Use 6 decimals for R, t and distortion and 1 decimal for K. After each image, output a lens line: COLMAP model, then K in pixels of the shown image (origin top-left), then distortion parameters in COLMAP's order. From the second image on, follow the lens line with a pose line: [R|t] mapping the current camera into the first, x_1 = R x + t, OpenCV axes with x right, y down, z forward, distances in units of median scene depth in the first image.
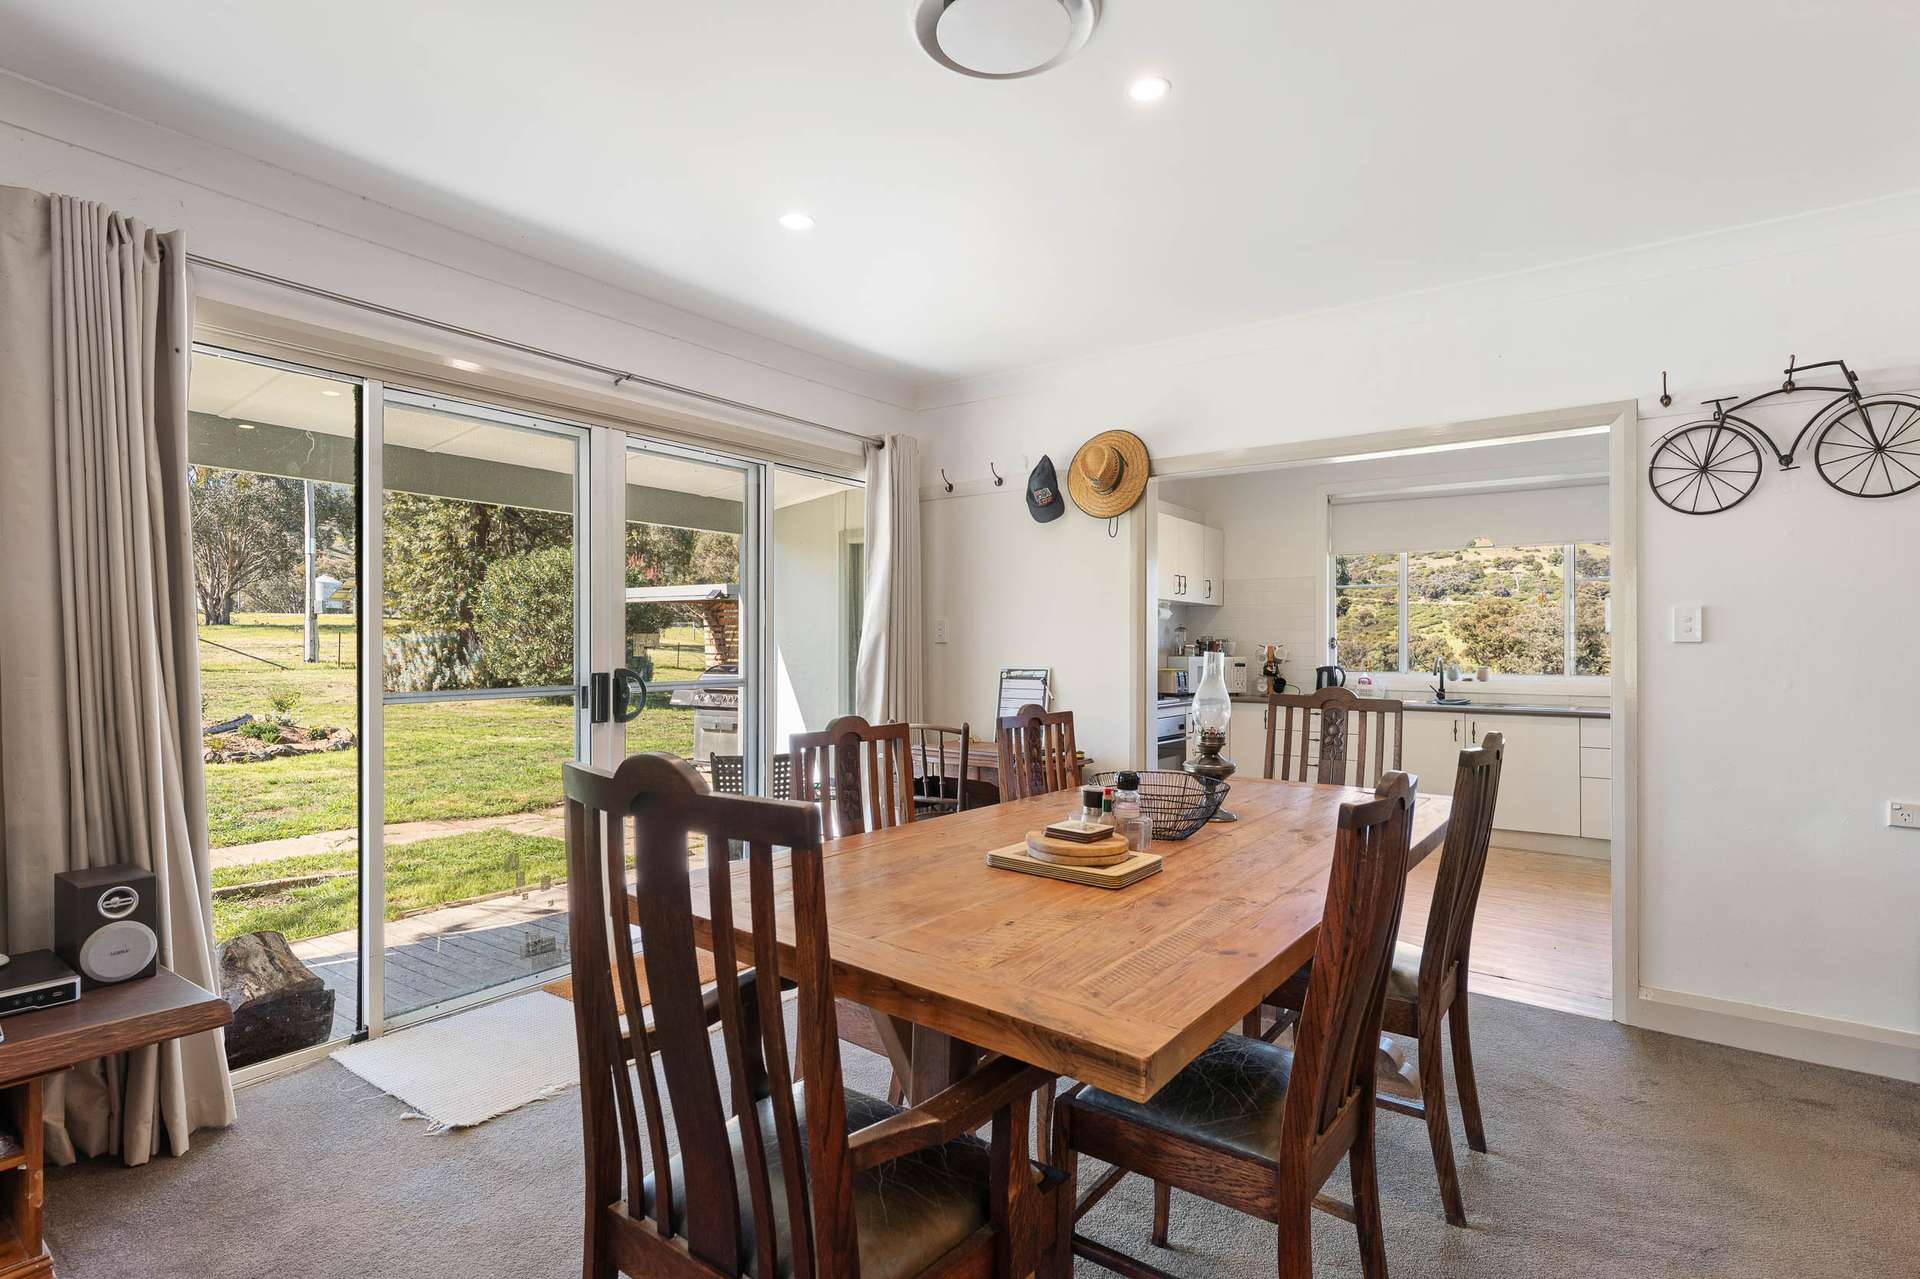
lens RADIAL K [[943.2, 0, 960.0], [0, 943.2, 639.5], [0, 0, 1]] dist [-0.001096, -0.000112]
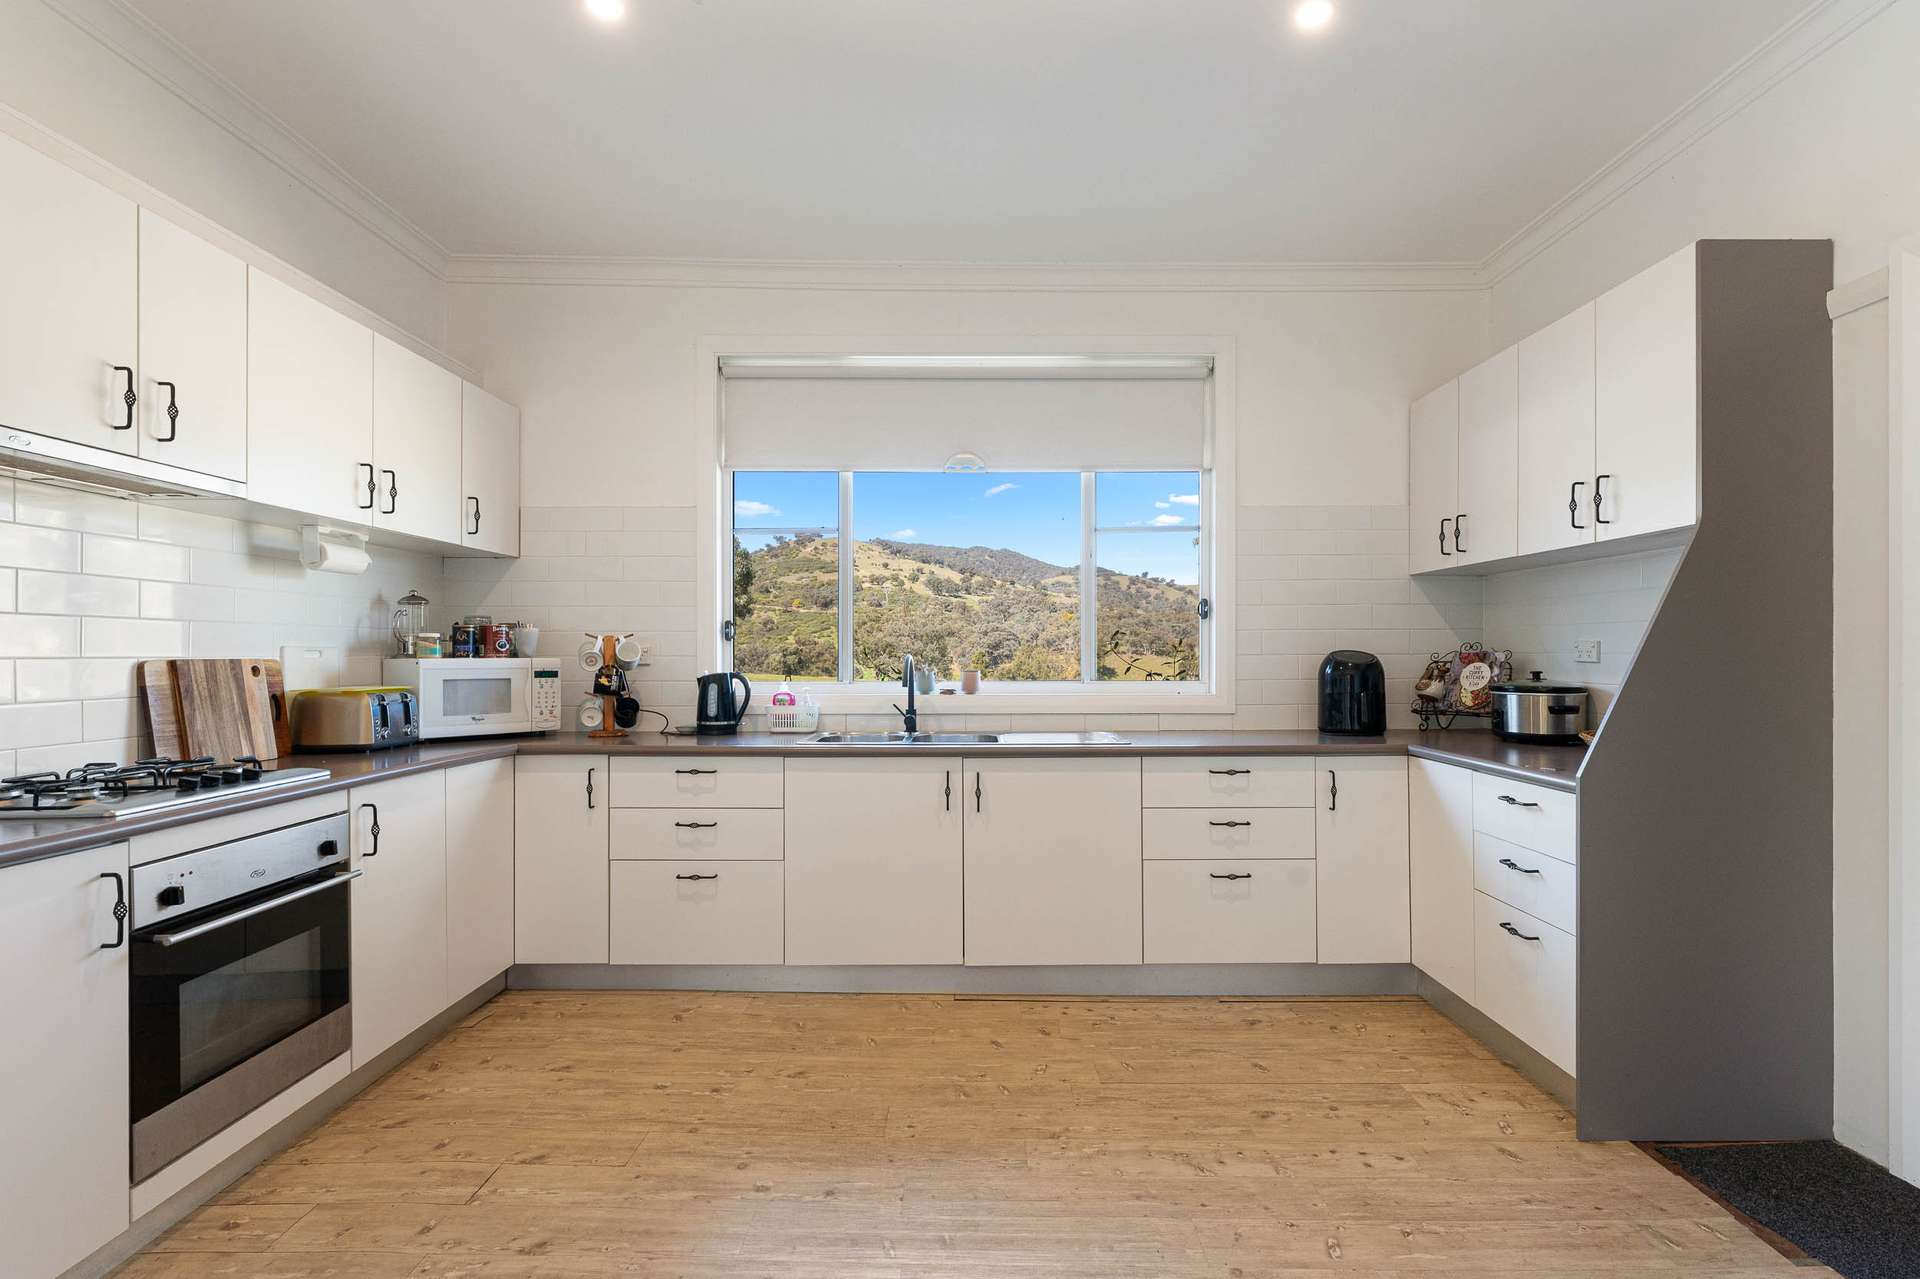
lens RADIAL K [[837.1, 0, 960.0], [0, 837.1, 639.5], [0, 0, 1]] dist [-0.000900, -0.000067]
pose [[0.805909, 0.002267, 0.592035, 0.215277], [0.001446, 0.999982, -0.005798, 0.011816], [-0.592037, 0.005529, 0.805892, 0.526247]]
